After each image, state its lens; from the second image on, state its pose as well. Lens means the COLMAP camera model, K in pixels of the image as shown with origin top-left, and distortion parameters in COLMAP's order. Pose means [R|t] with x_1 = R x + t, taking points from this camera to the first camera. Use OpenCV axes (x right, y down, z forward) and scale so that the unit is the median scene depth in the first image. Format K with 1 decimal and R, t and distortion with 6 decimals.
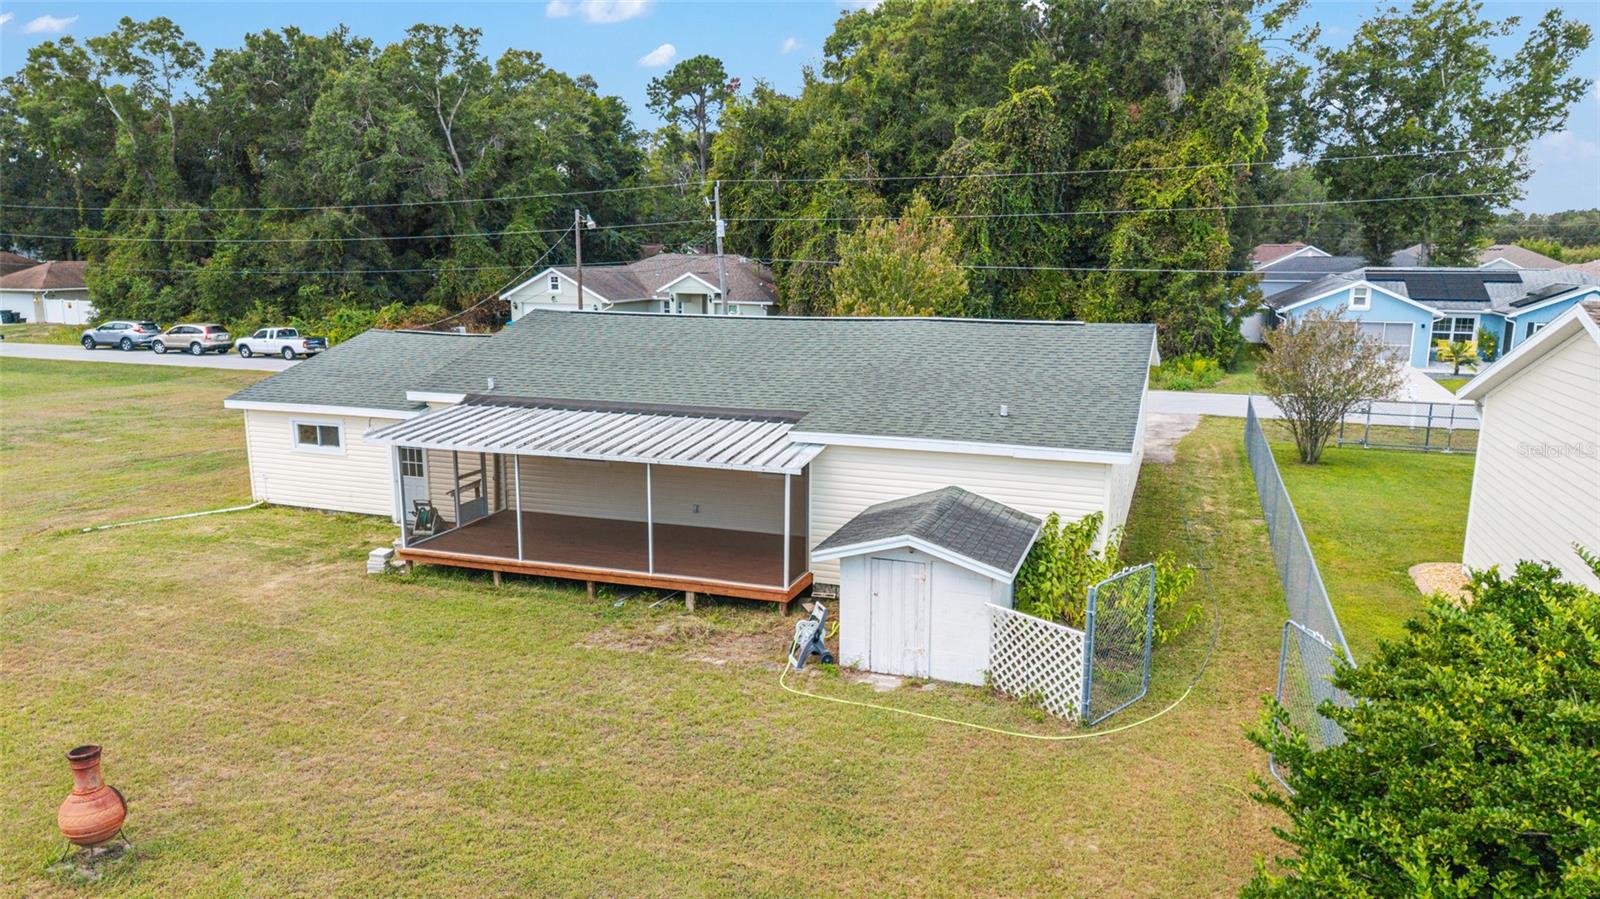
lens RADIAL K [[1065.2, 0, 796.8], [0, 1065.2, 450.1], [0, 0, 1]] dist [0.031436, -0.035613]
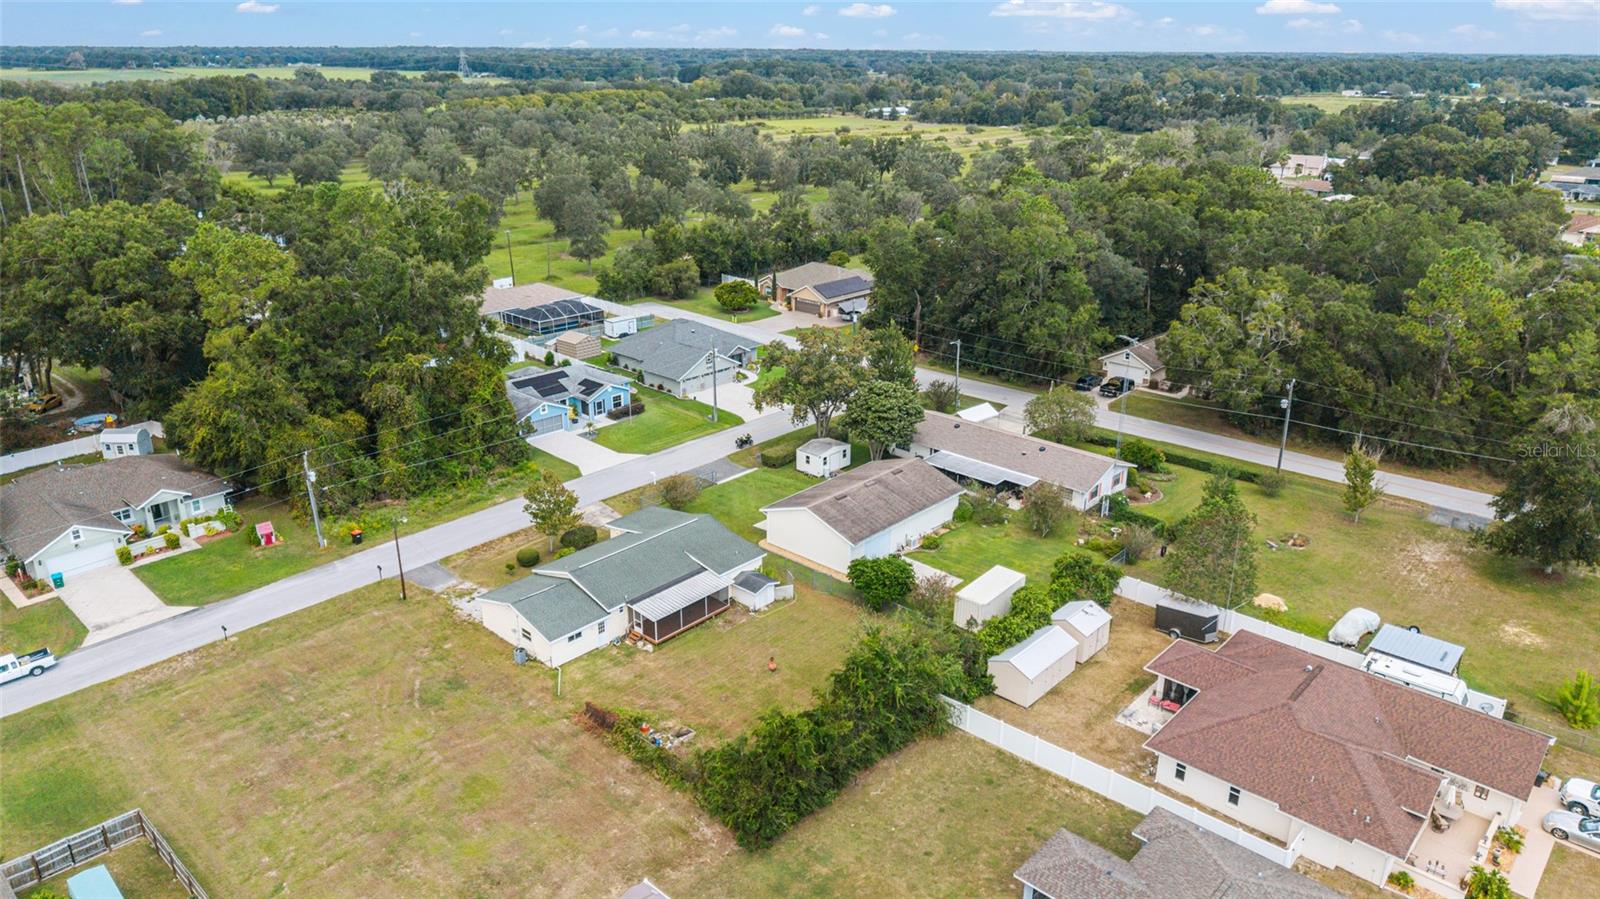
lens RADIAL K [[1065.2, 0, 795.5], [0, 1065.2, 450.3], [0, 0, 1]] dist [0.031436, -0.035613]
pose [[0.387553, -0.326522, 0.862082, -1.253764], [0.169685, 0.944457, 0.281440, -0.604625], [-0.906096, 0.037209, 0.421433, -0.449831]]
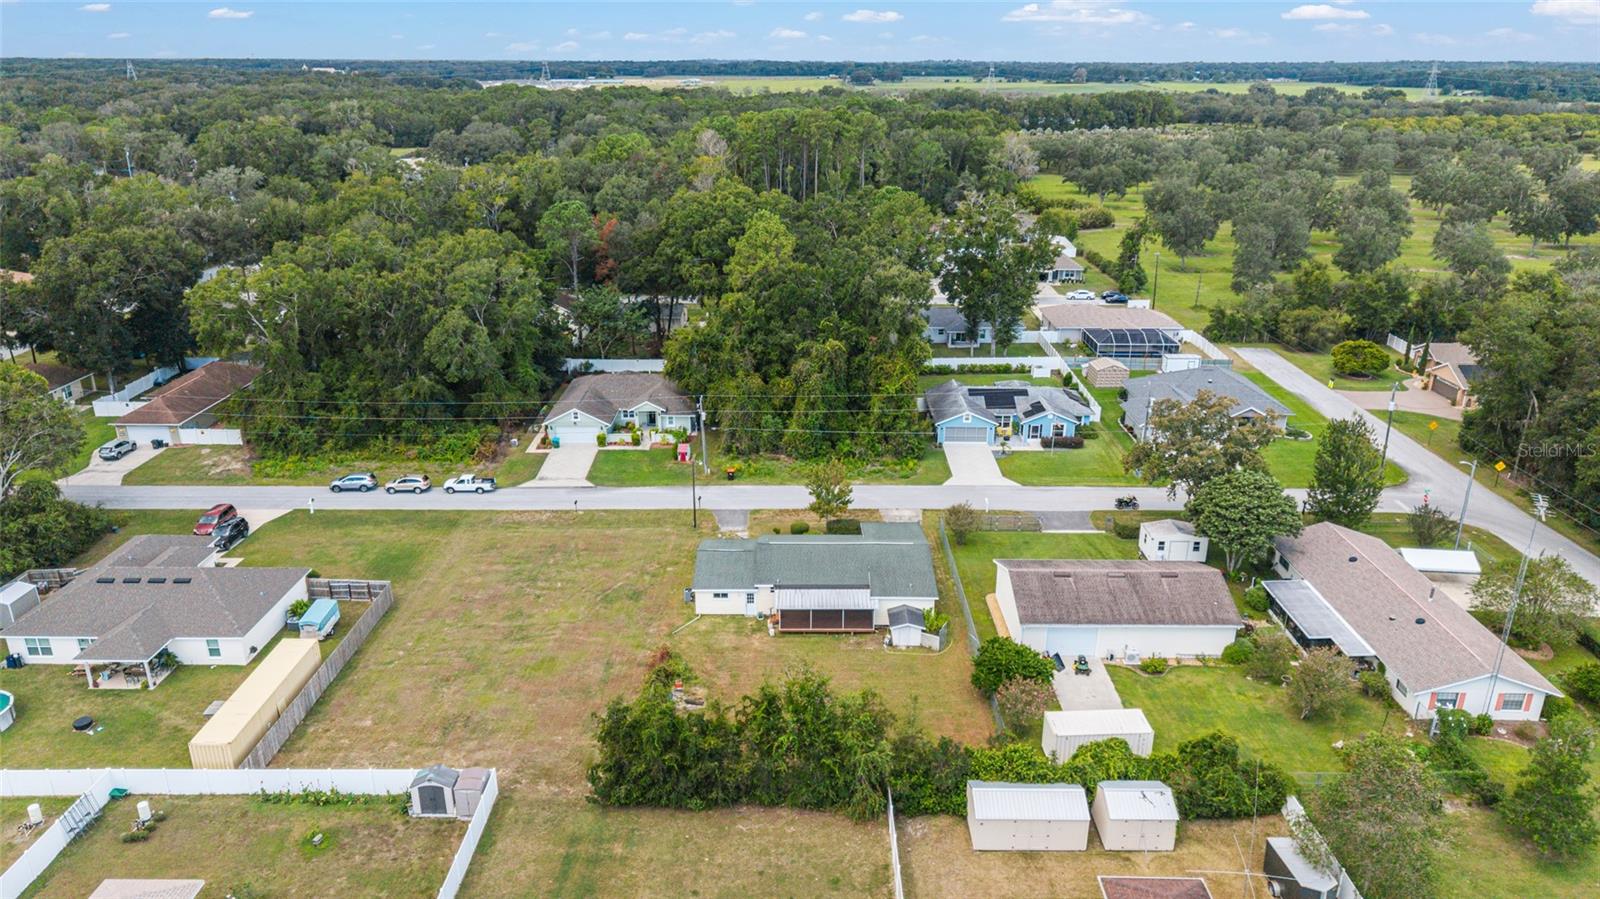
lens RADIAL K [[1065.2, 0, 794.1], [0, 1065.2, 439.0], [0, 0, 1]] dist [0.031436, -0.035613]
pose [[0.943223, -0.114120, 0.311940, -0.572997], [0.065385, 0.984543, 0.162478, -0.498729], [-0.325660, -0.132857, 0.936106, -1.080661]]
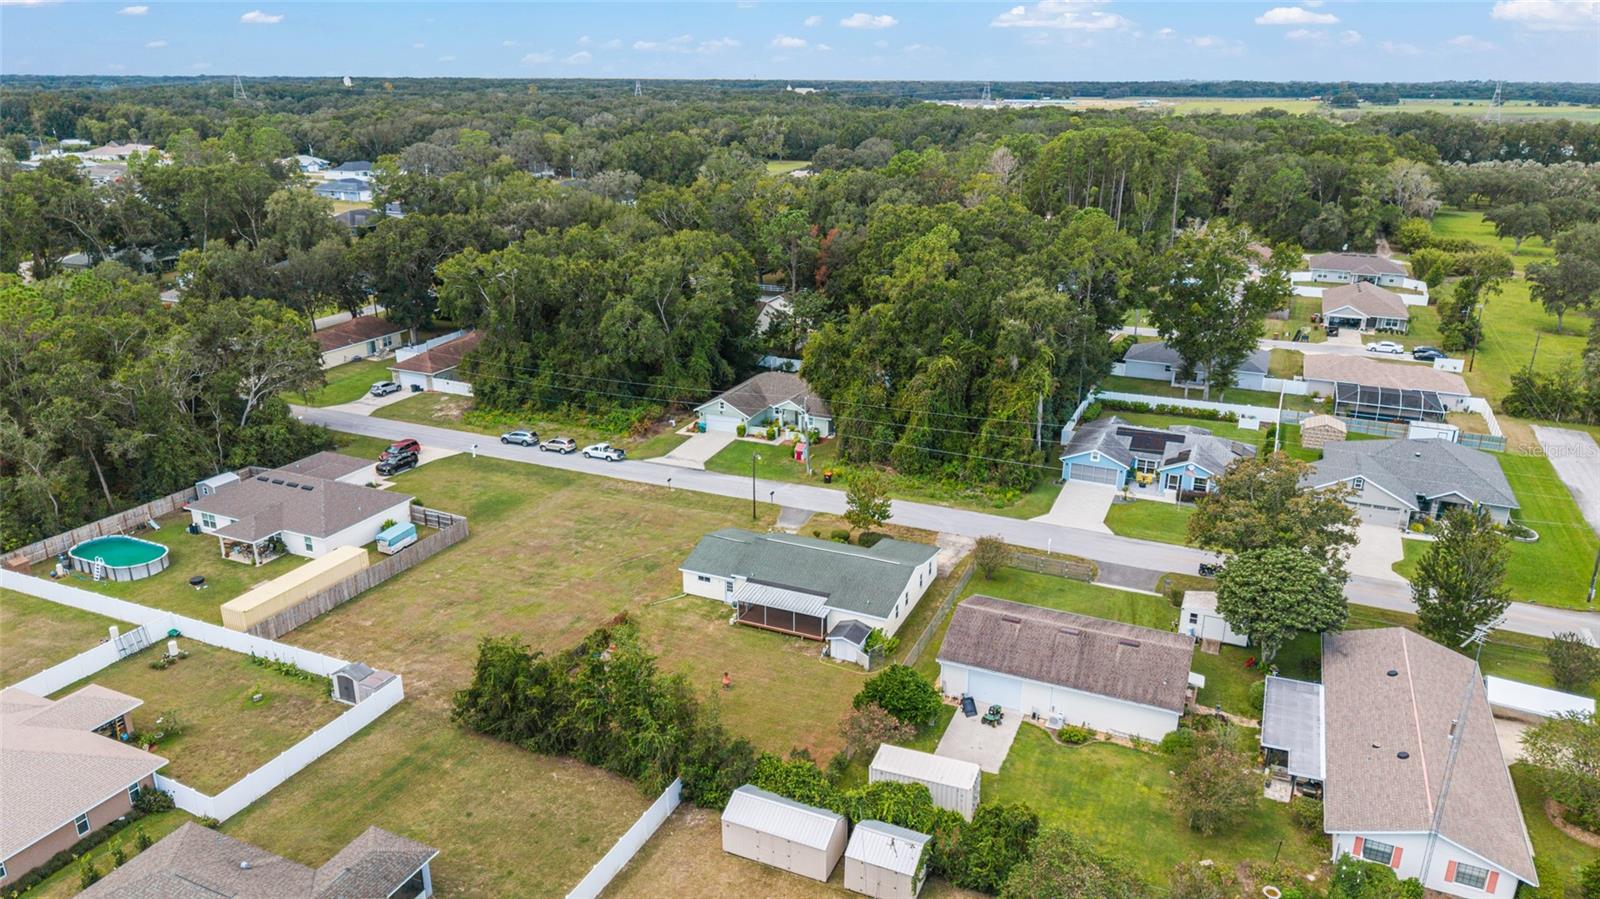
lens RADIAL K [[1065.2, 0, 796.1], [0, 1065.2, 435.0], [0, 0, 1]] dist [0.031436, -0.035613]
pose [[0.997410, 0.021501, -0.068639, 0.059918], [-0.012317, 0.991237, 0.131523, -0.462467], [0.070865, -0.130337, 0.988934, -1.203348]]
